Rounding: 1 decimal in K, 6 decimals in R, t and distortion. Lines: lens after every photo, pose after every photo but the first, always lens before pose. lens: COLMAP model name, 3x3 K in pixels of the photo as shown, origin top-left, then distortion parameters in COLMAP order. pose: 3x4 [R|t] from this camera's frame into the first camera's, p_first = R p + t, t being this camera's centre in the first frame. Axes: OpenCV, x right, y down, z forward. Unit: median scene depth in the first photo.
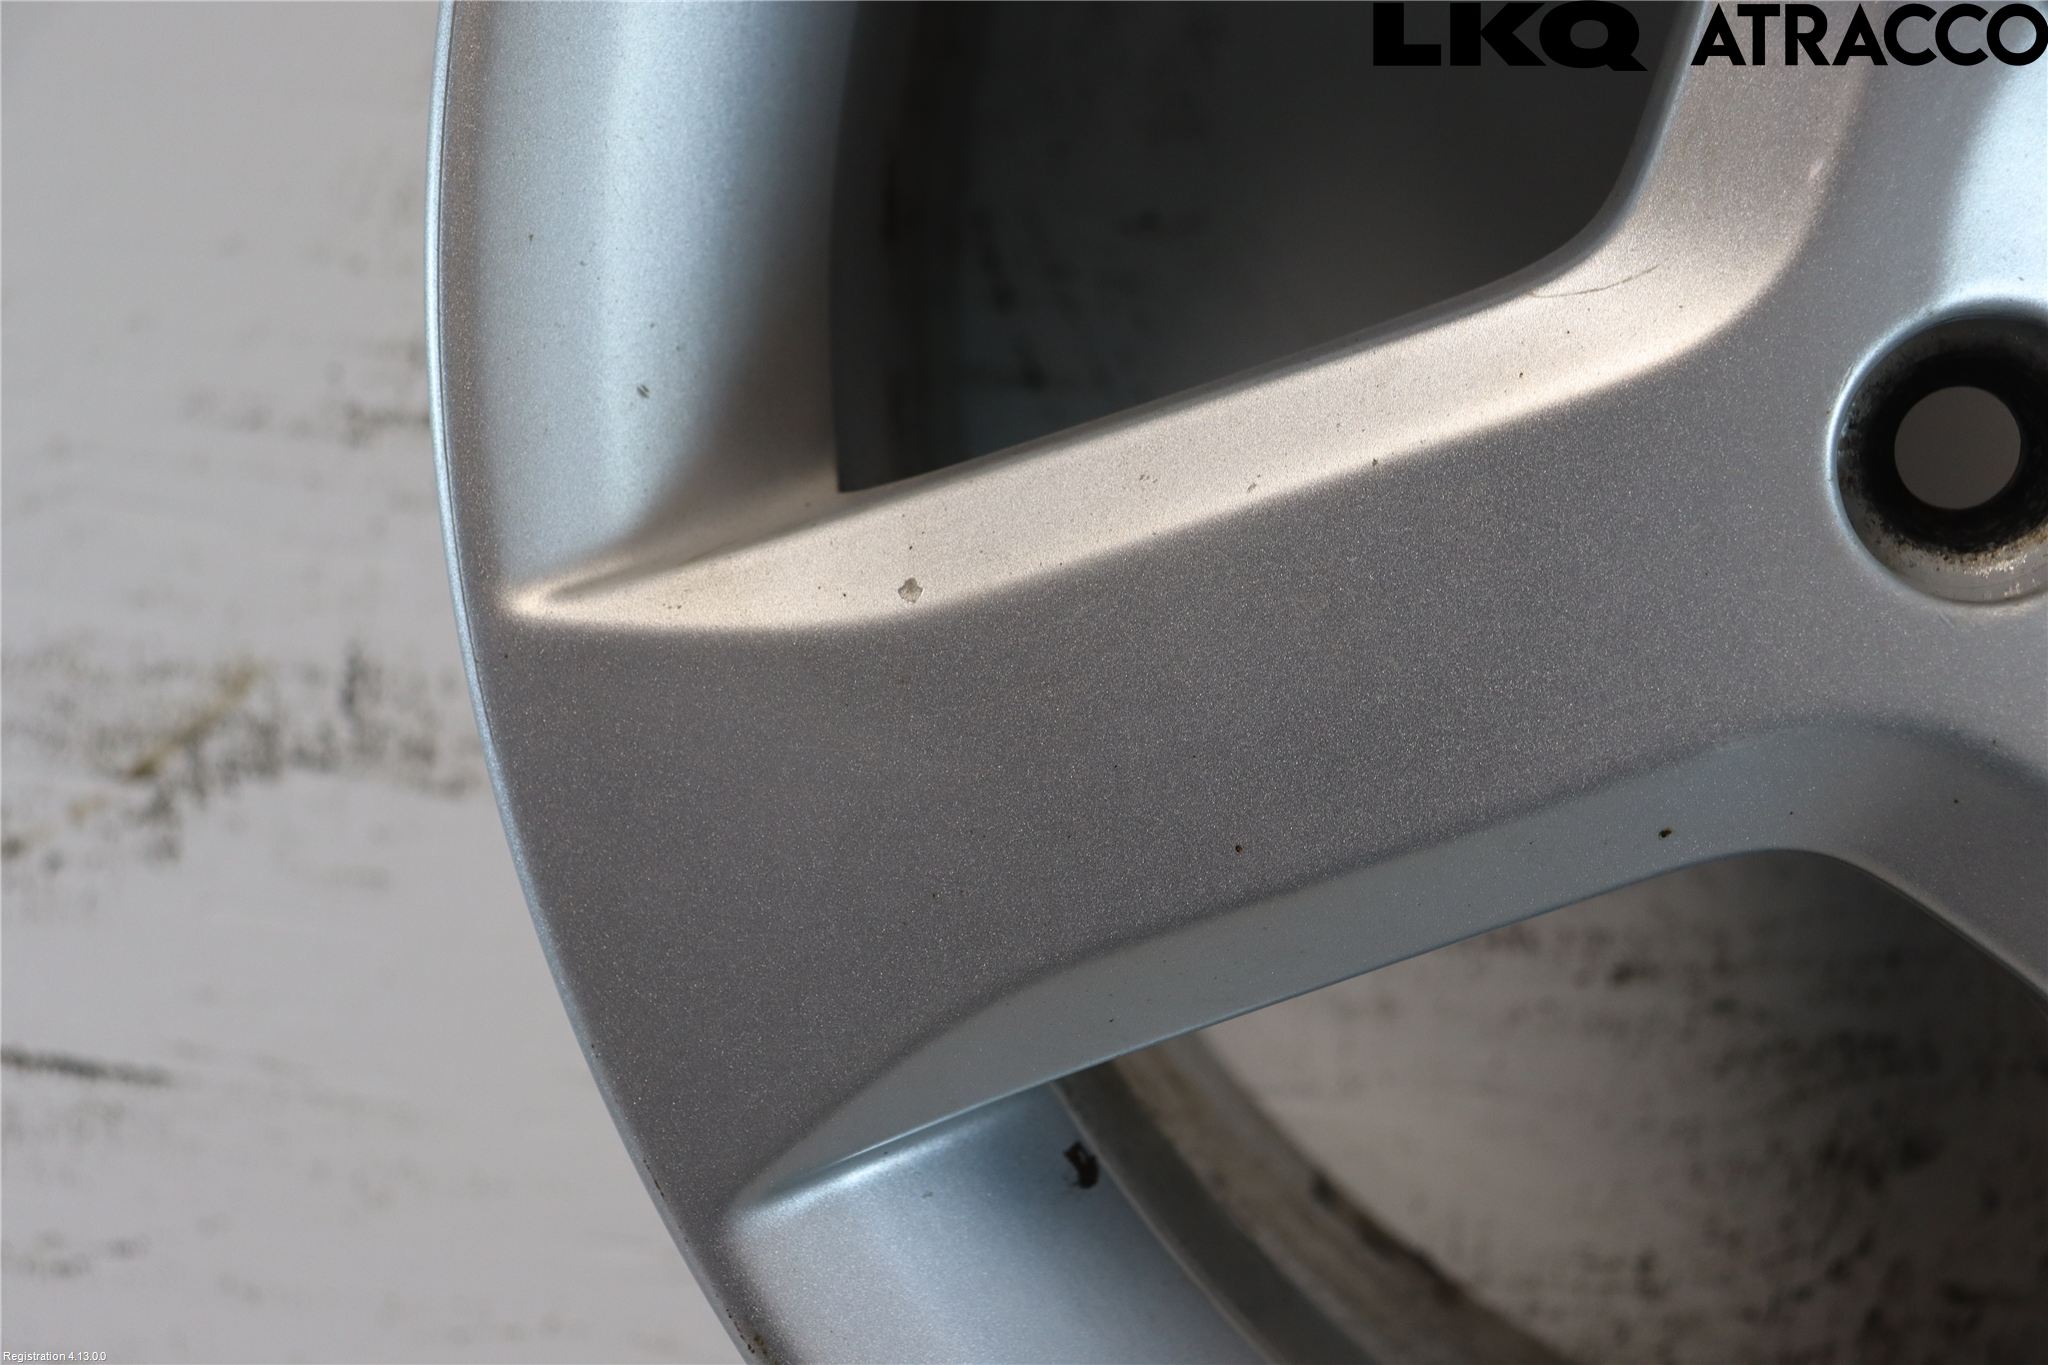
lens RADIAL K [[3573.6, 0, 1027.9], [0, 3573.6, 674.3], [0, 0, 1]] dist [0.123402, 0.000000]
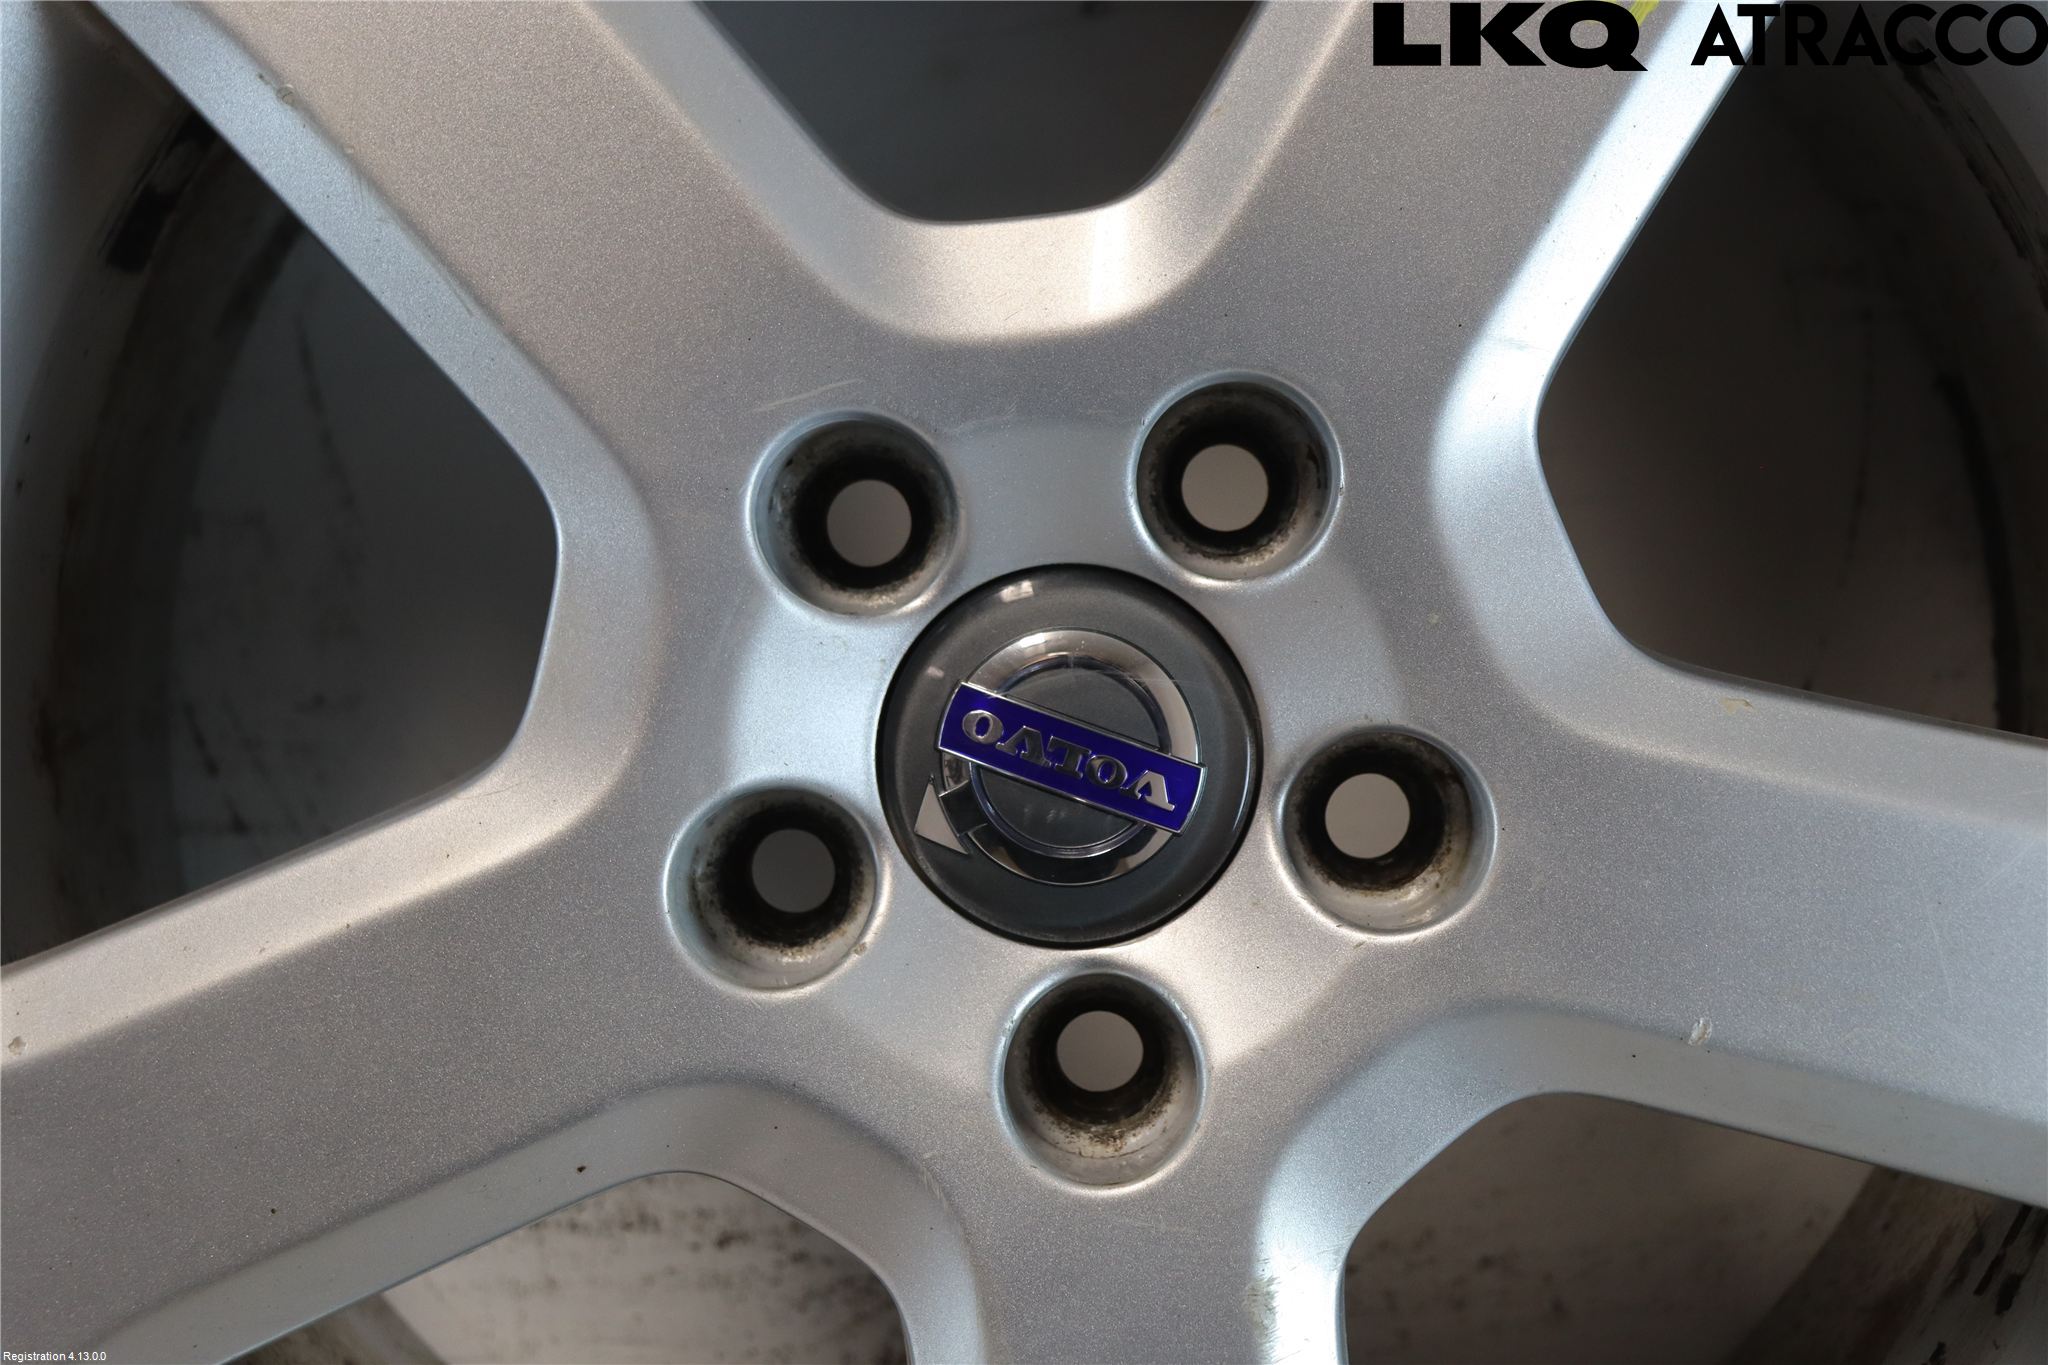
lens RADIAL K [[3070.1, 0, 1023.1], [0, 3070.1, 691.8], [0, 0, 1]] dist [0.072862, 0.000000]
pose [[0.985275, -0.073638, 0.154310, 0.113936], [0.085681, 0.993652, -0.072898, -0.025360], [-0.147962, 0.085046, 0.985330, -0.153147]]
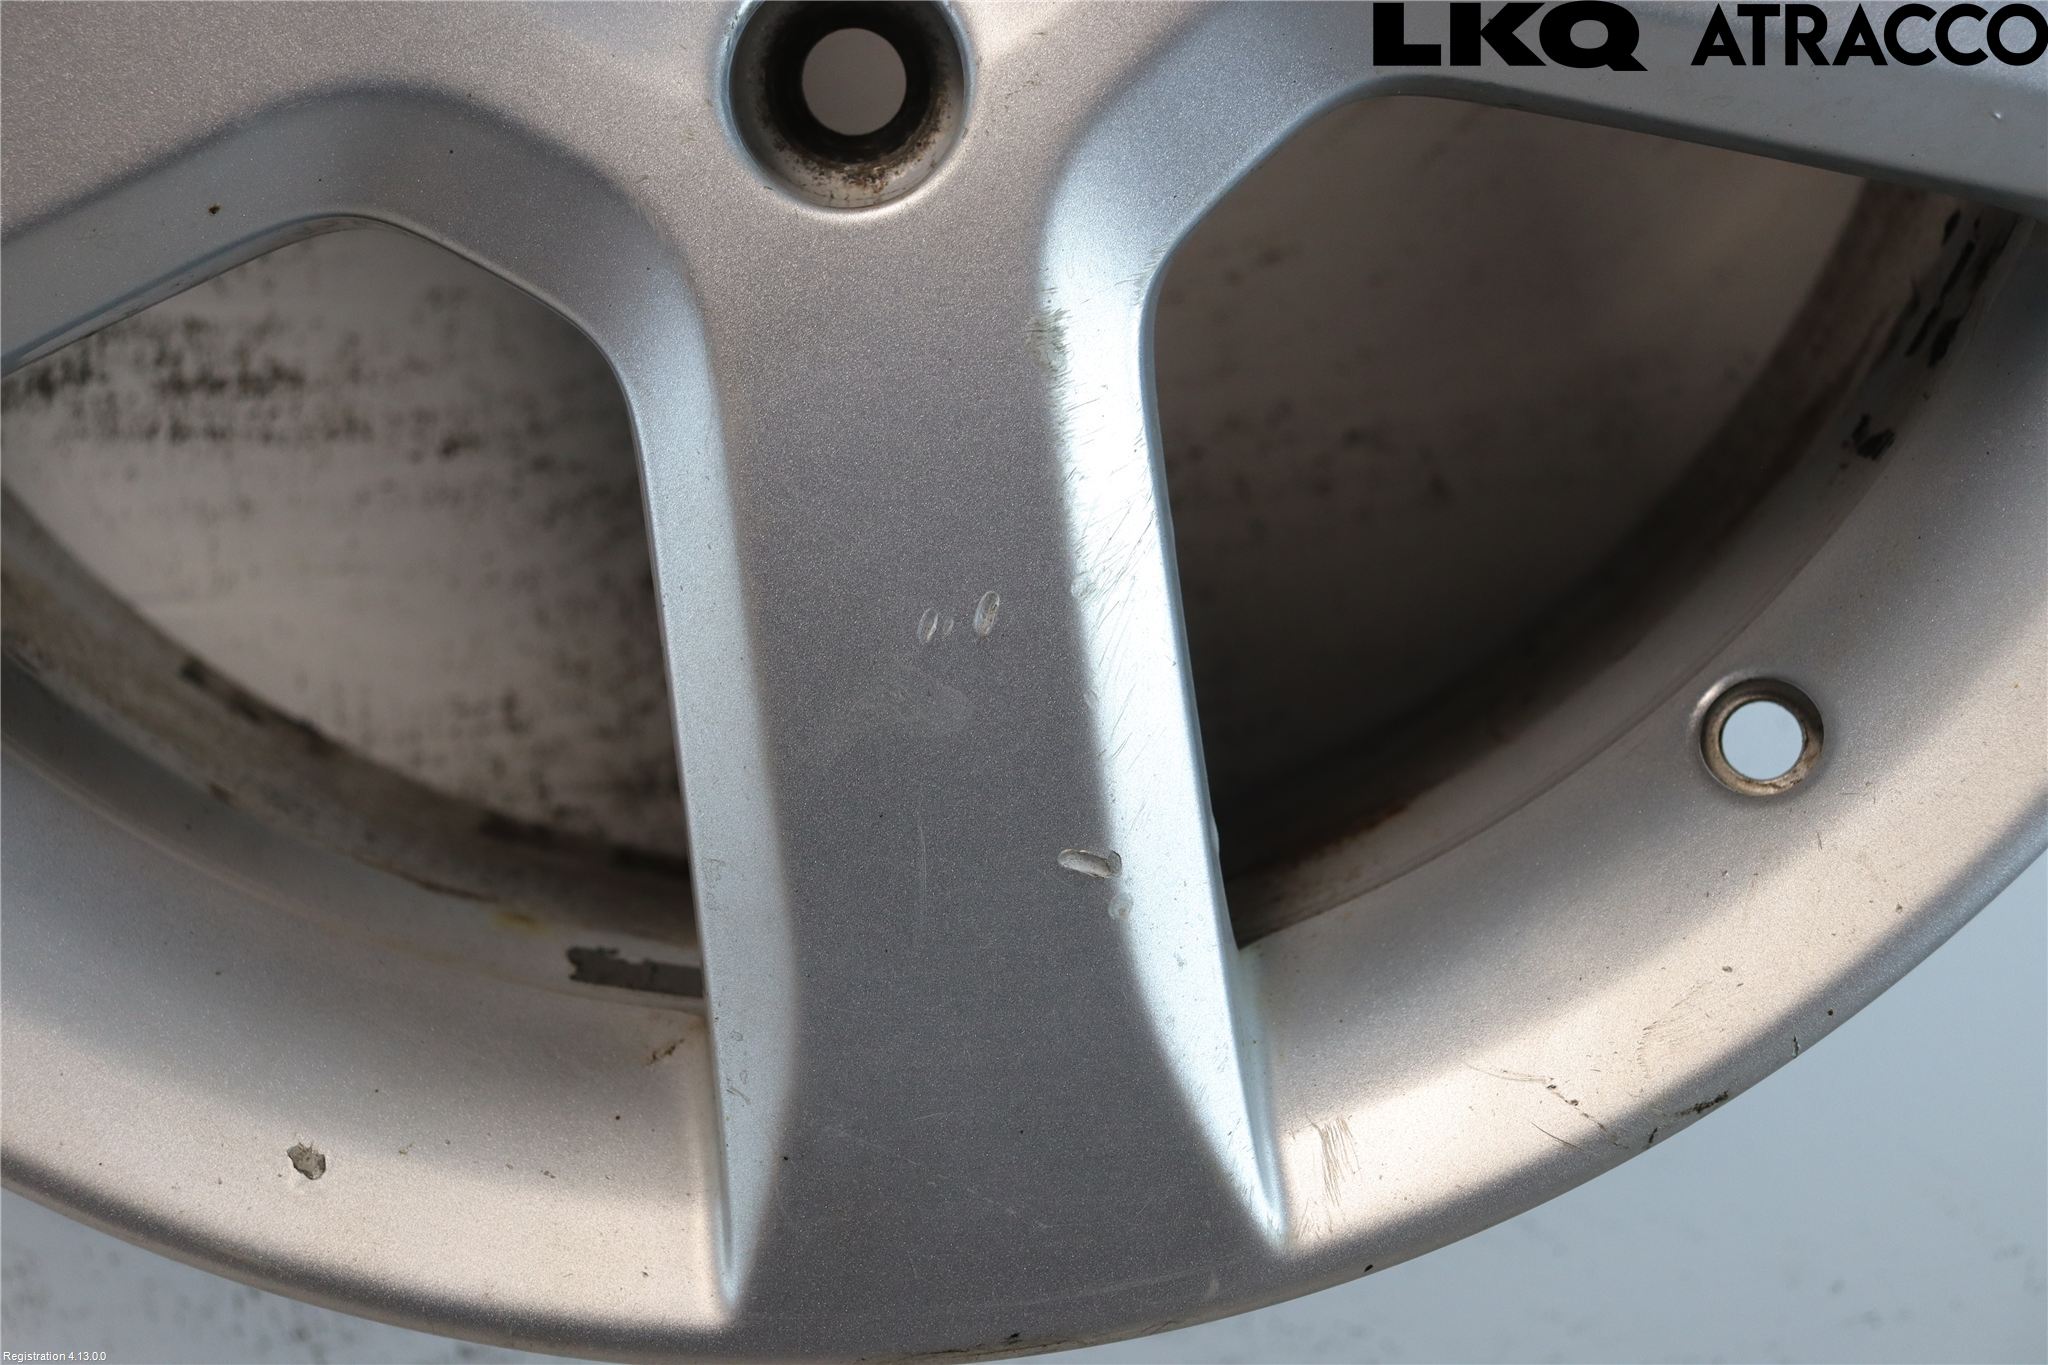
lens RADIAL K [[3573.6, 0, 1019.4], [0, 3573.6, 684.5], [0, 0, 1]] dist [0.123402, 0.000000]
pose [[0.975621, -0.135120, 0.172933, 0.135689], [0.121901, 0.988900, 0.084950, 0.083322], [-0.182492, -0.061798, 0.981263, -0.125970]]
